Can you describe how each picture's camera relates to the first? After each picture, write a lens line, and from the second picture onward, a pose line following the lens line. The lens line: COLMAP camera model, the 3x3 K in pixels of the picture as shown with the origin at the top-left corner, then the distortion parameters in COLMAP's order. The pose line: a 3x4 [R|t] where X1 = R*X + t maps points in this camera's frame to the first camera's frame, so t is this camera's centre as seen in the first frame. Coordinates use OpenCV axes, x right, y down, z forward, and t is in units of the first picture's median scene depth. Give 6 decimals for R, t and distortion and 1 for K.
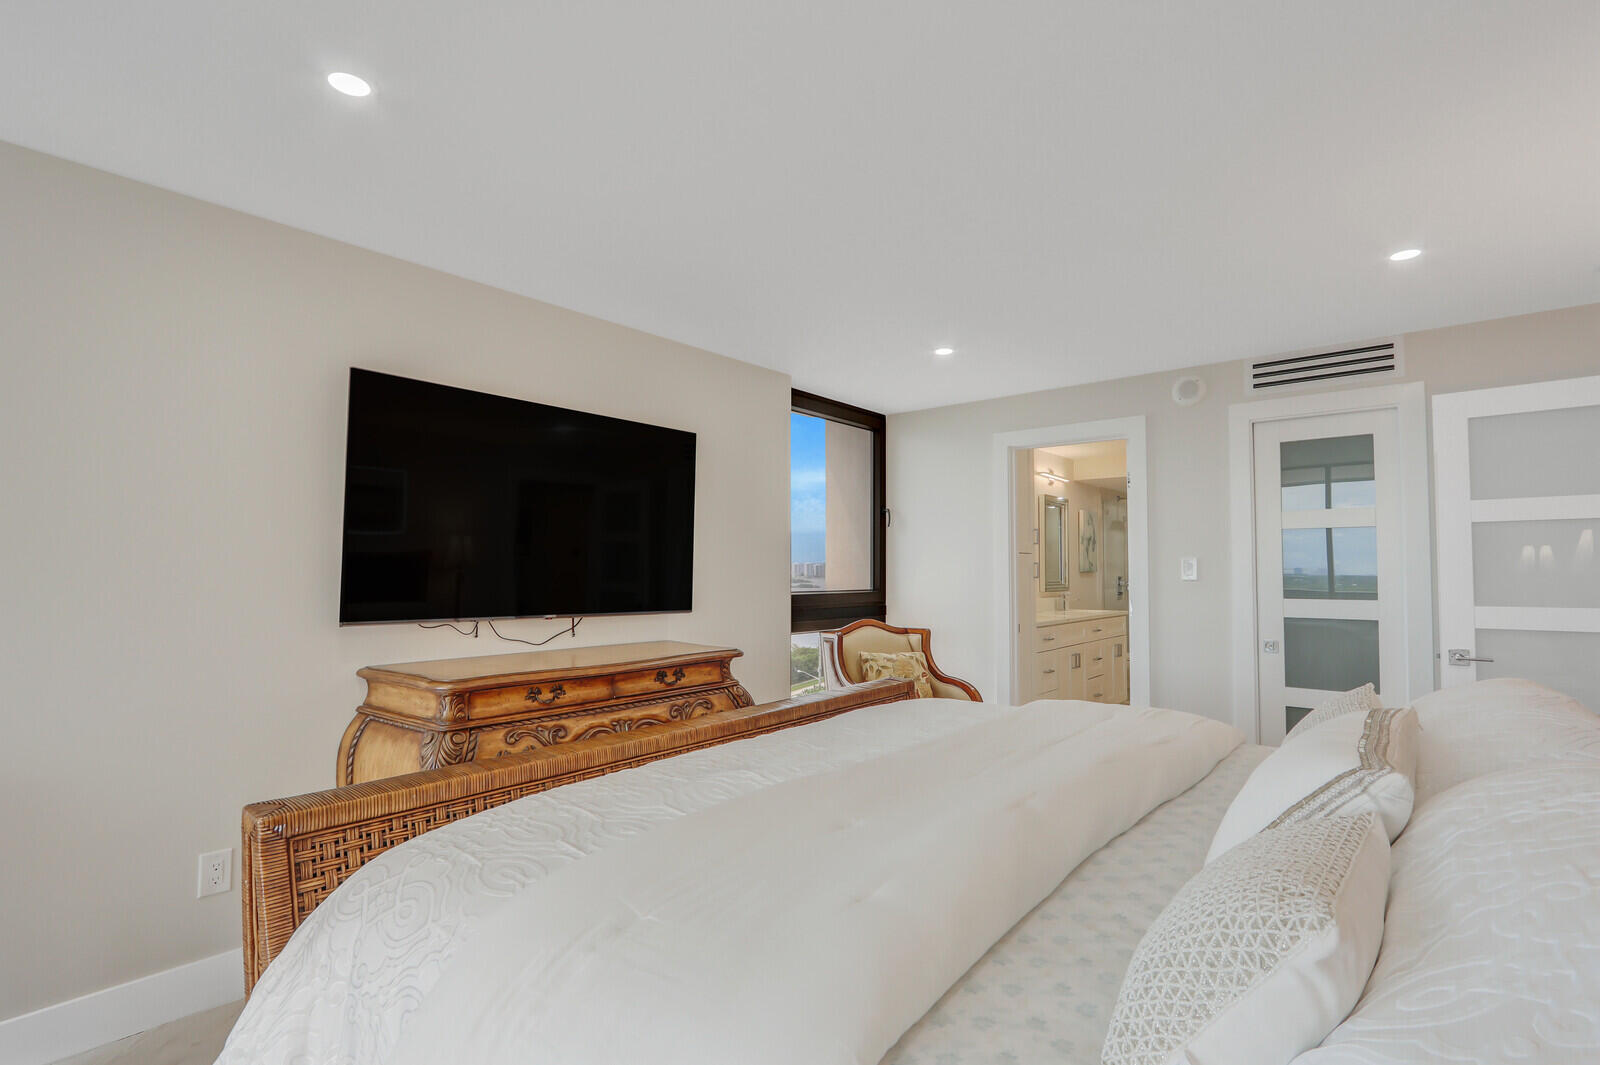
lens RADIAL K [[736.3, 0, 813.5], [0, 736.3, 545.8], [0, 0, 1]] dist [-0.015351, 0.001477]
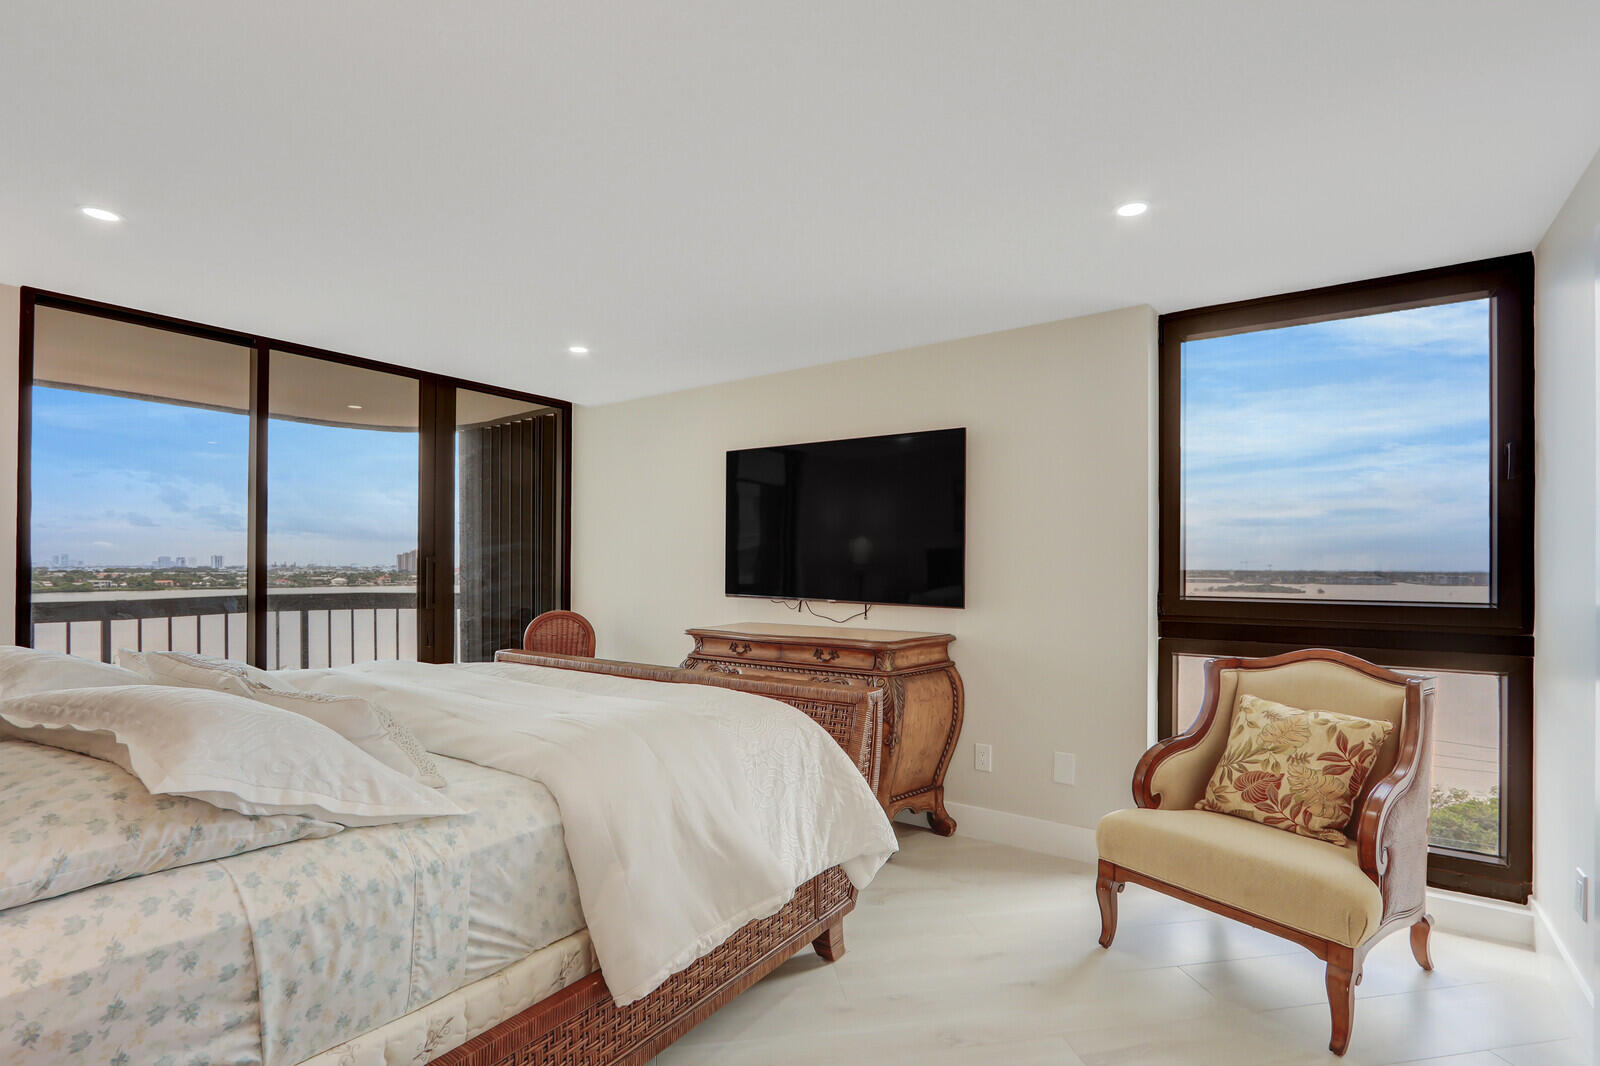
lens RADIAL K [[739.2, 0, 814.0], [0, 739.2, 545.8], [0, 0, 1]] dist [-0.012976, 0.001544]
pose [[0.098975, -0.030539, -0.994621, 1.000844], [0.031757, 0.999117, -0.027516, 0.033440], [0.994583, -0.028863, 0.099857, 0.867178]]
